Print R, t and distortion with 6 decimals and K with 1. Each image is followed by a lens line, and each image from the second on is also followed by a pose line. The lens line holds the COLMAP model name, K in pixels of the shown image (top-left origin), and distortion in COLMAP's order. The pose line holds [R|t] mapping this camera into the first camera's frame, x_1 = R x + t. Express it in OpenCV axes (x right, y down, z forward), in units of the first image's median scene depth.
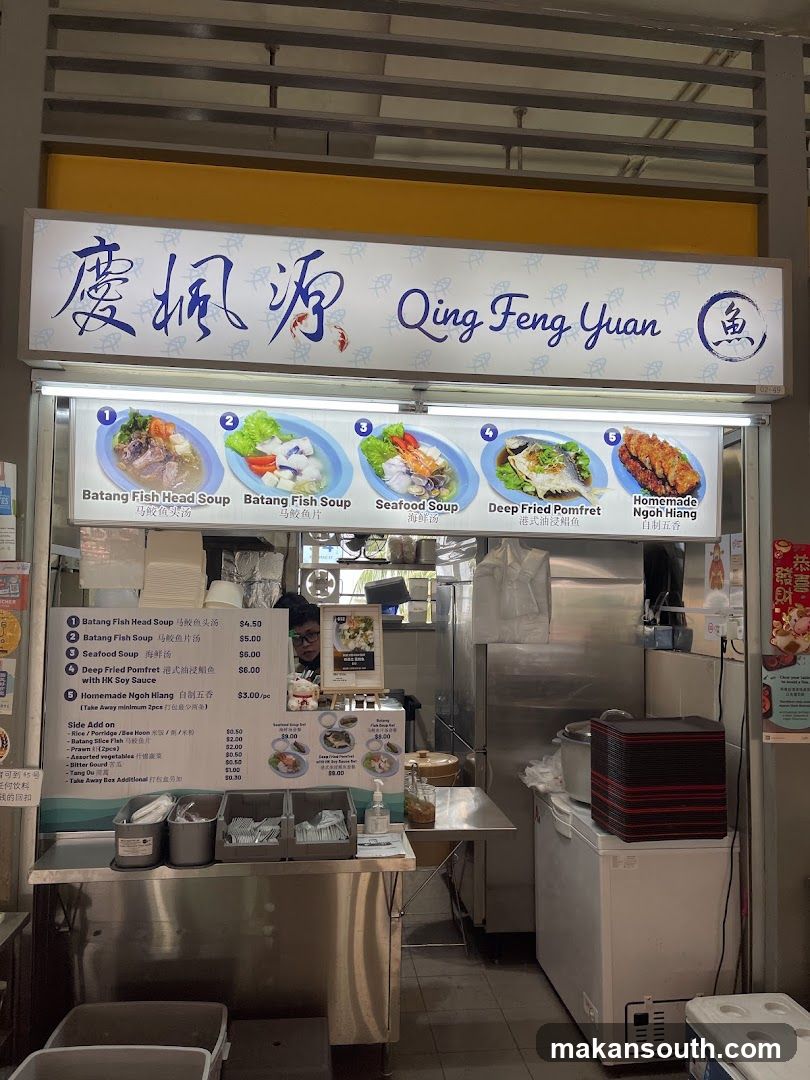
lens RADIAL K [[785.0, 0, 405.0], [0, 785.0, 540.0], [0, 0, 1]] dist [0.076628, -0.159913]
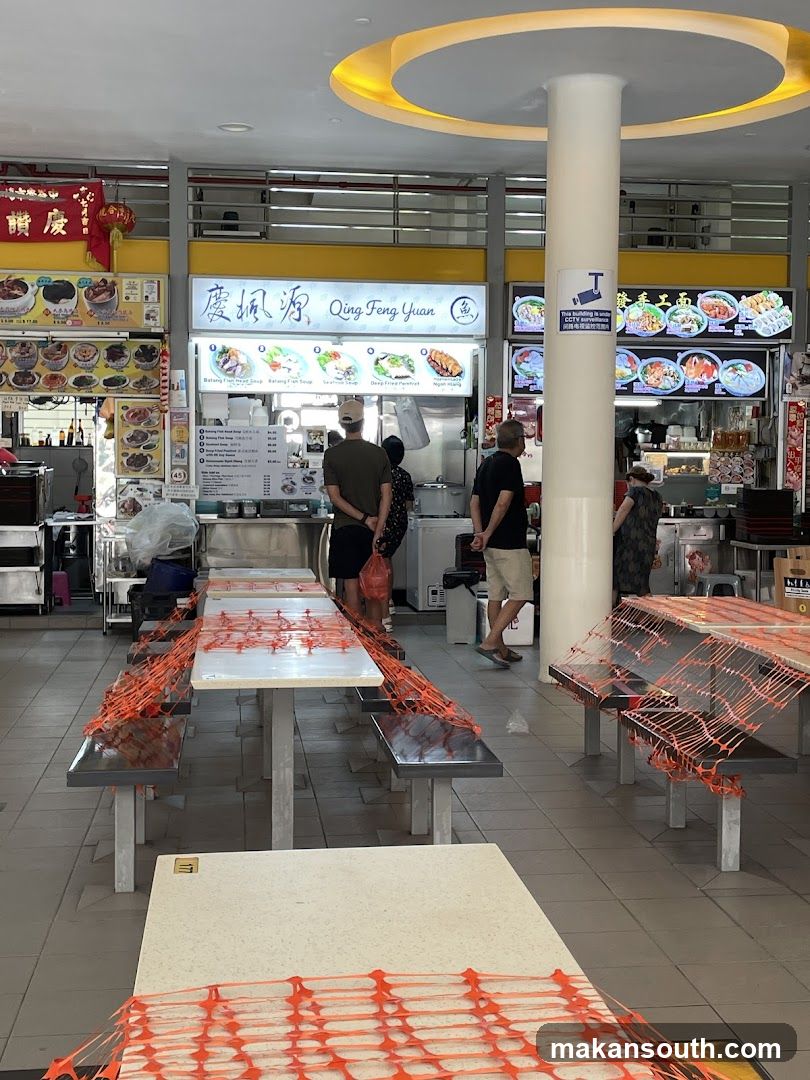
lens RADIAL K [[1337.8, 0, 406.1], [0, 1337.8, 507.6], [0, 0, 1]] dist [0.083533, 0.011735]
pose [[0.999899, -0.009603, 0.010508, 0.177236], [0.008451, 0.994465, 0.104725, -0.095104], [-0.011456, -0.104625, 0.994446, -3.233730]]
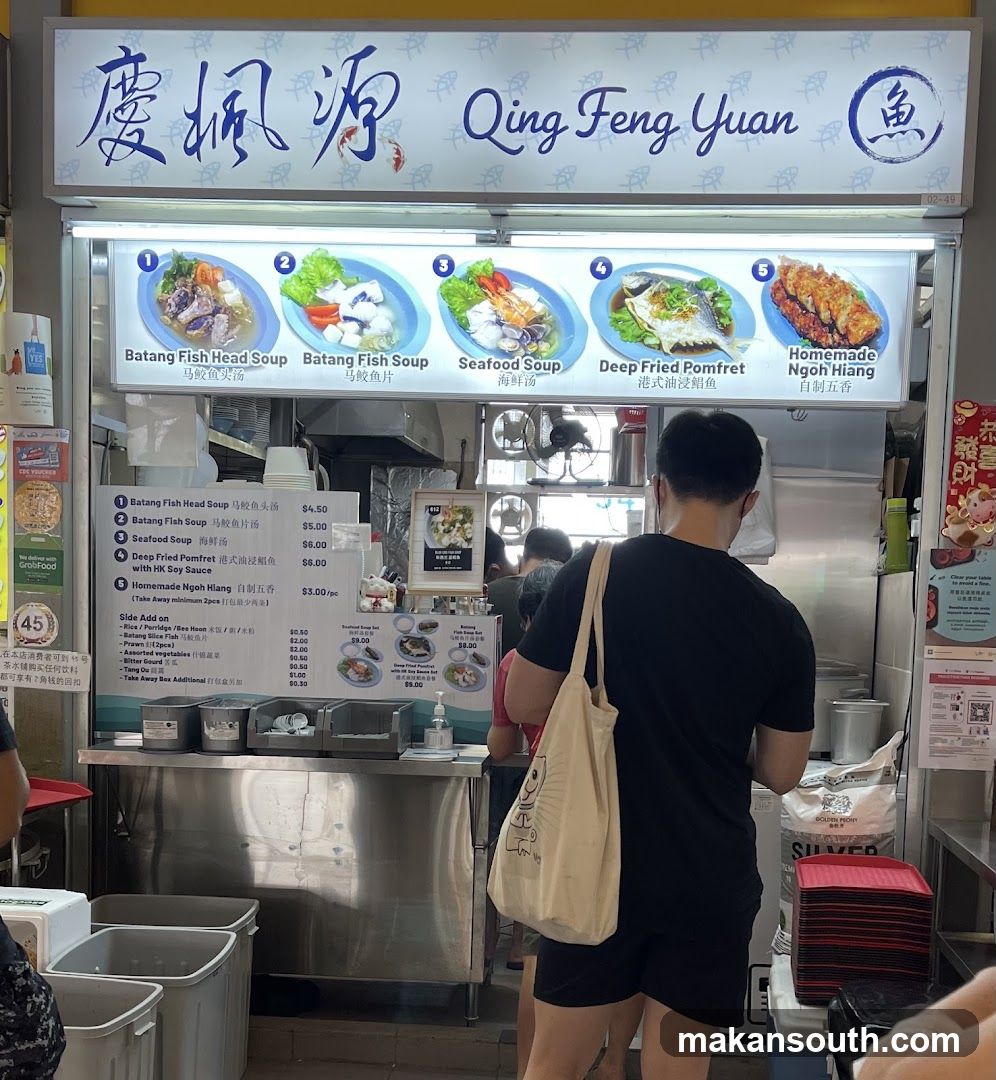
lens RADIAL K [[1432.2, 0, 518.0], [0, 1432.2, 711.4], [0, 0, 1]] dist [0.043391, -0.043855]
pose [[0.980707, 0.030569, -0.193077, 0.338297], [-0.002477, 0.989561, 0.144092, 0.102434], [0.195466, -0.140834, 0.970546, -0.514738]]
